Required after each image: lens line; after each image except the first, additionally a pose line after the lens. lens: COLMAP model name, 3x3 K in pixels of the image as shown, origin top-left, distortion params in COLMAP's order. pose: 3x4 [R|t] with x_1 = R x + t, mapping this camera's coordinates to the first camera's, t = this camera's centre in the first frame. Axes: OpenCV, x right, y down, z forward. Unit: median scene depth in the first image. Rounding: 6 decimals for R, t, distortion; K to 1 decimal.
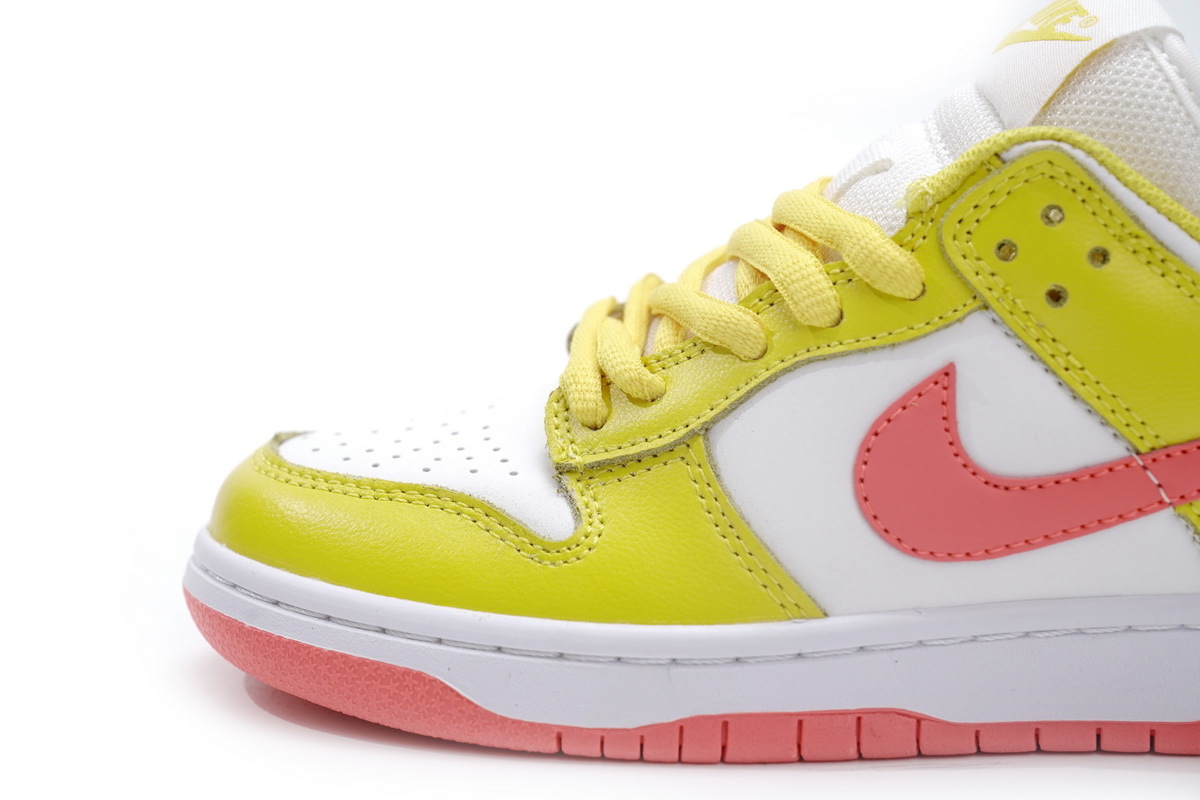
lens RADIAL K [[2290.2, 0, 595.6], [0, 2290.2, 400.2], [0, 0, 1]] dist [0.234262, 0.000000]
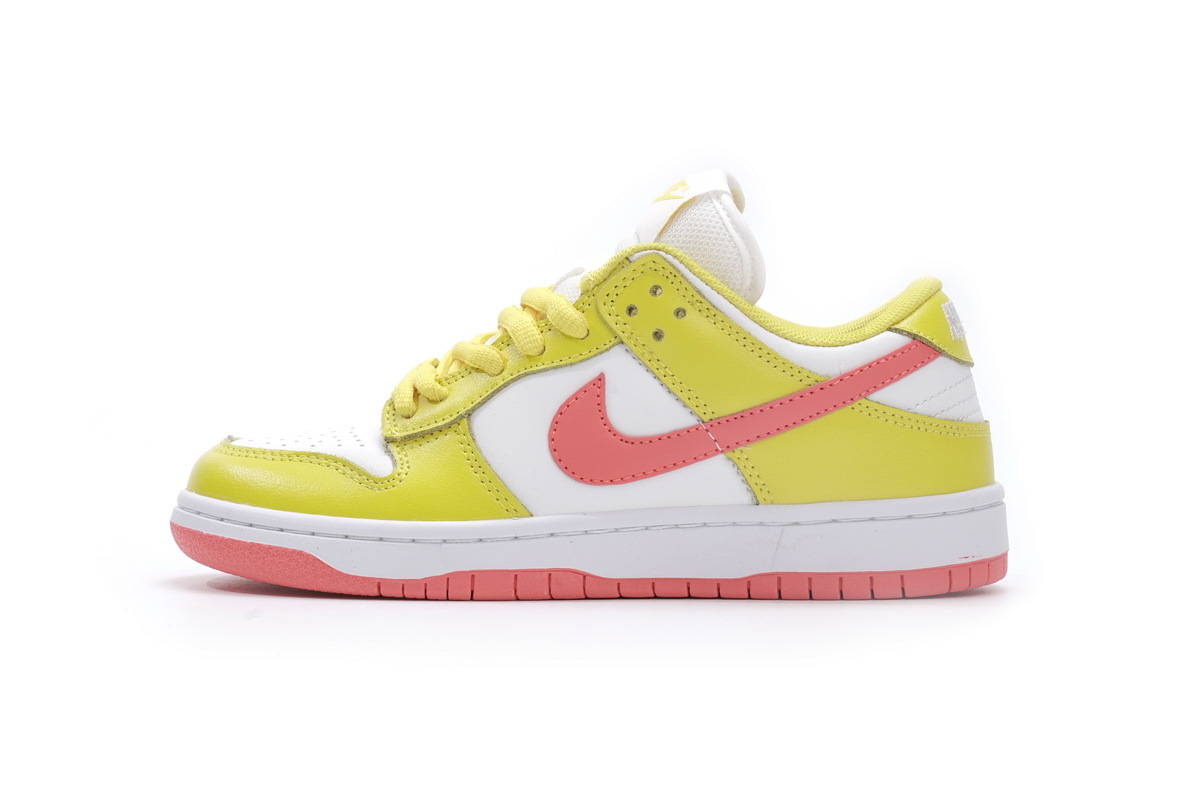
lens RADIAL K [[2290.2, 0, 602.1], [0, 2290.2, 401.4], [0, 0, 1]] dist [0.234262, 0.000000]
pose [[0.999768, 0.000726, -0.021509, 0.189781], [-0.003216, 0.993254, -0.115918, 0.207603], [0.021280, 0.115960, 0.993026, -0.743463]]
